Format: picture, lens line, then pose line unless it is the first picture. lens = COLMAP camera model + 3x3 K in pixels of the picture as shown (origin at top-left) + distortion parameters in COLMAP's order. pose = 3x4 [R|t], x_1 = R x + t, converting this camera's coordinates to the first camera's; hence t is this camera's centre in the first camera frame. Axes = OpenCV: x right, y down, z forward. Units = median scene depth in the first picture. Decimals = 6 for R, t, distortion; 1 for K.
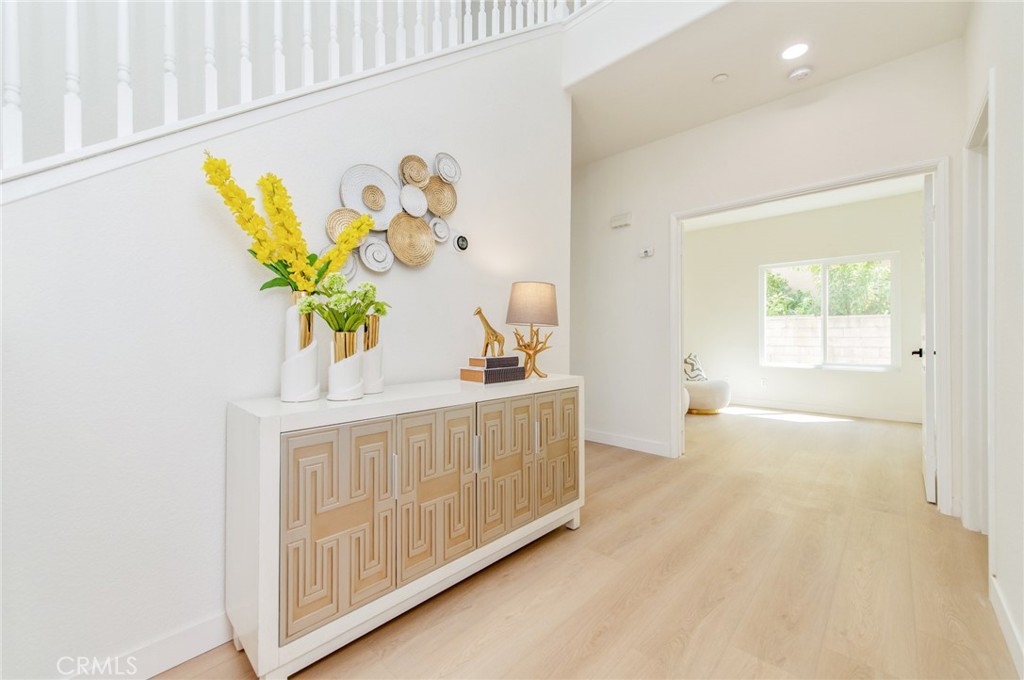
lens RADIAL K [[400.3, 0, 510.8], [0, 400.3, 337.3], [0, 0, 1]] dist [0.016820, -0.006477]
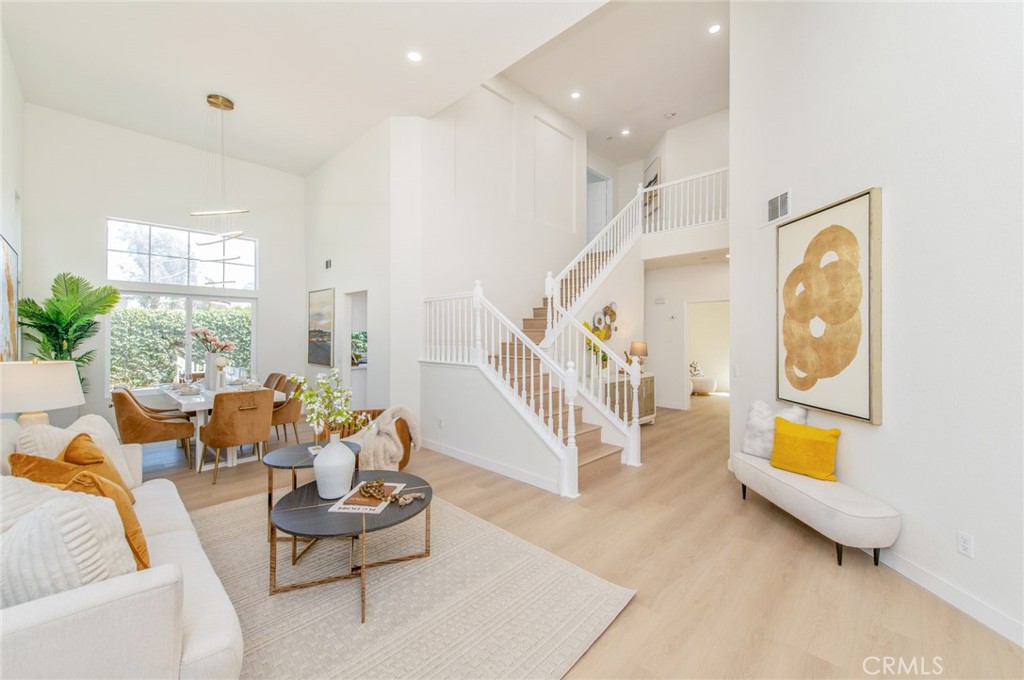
lens RADIAL K [[400.3, 0, 510.8], [0, 400.3, 337.3], [0, 0, 1]] dist [0.016820, -0.006477]
pose [[0.999893, 0.002834, -0.014351, -0.316786], [-0.002791, 0.999991, 0.003047, -0.065407], [0.014359, -0.003007, 0.999892, -0.740653]]
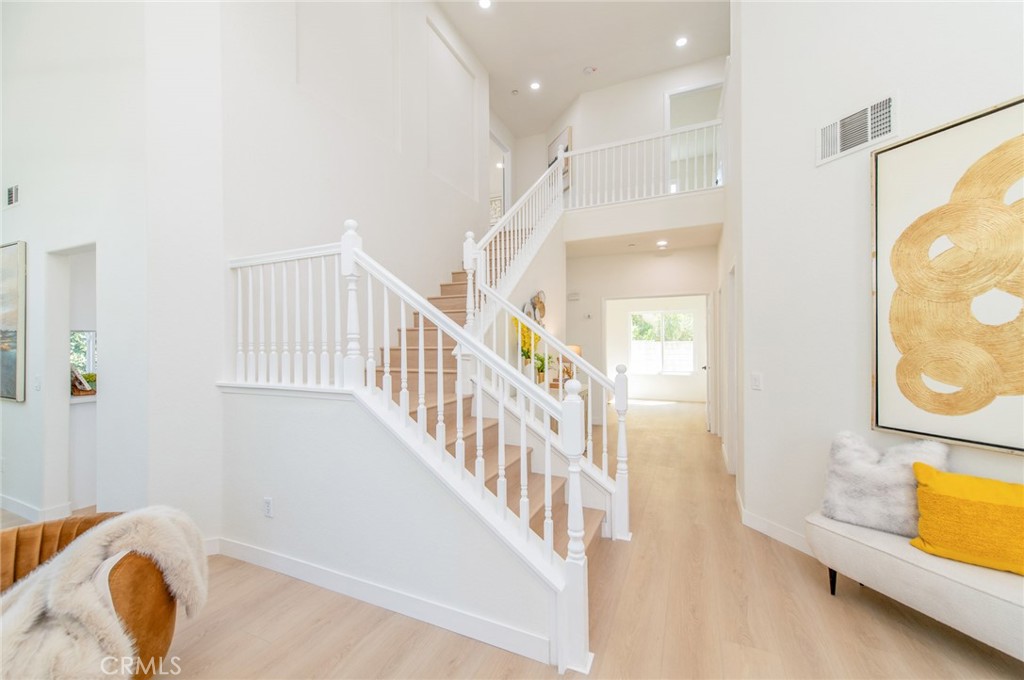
lens RADIAL K [[397.9, 0, 513.3], [0, 397.9, 344.0], [0, 0, 1]] dist [0.013991, -0.006501]
pose [[0.942809, -0.006007, 0.333279, -0.373503], [0.006200, 0.999981, 0.000486, -0.053001], [-0.333276, 0.001608, 0.942828, -0.376616]]
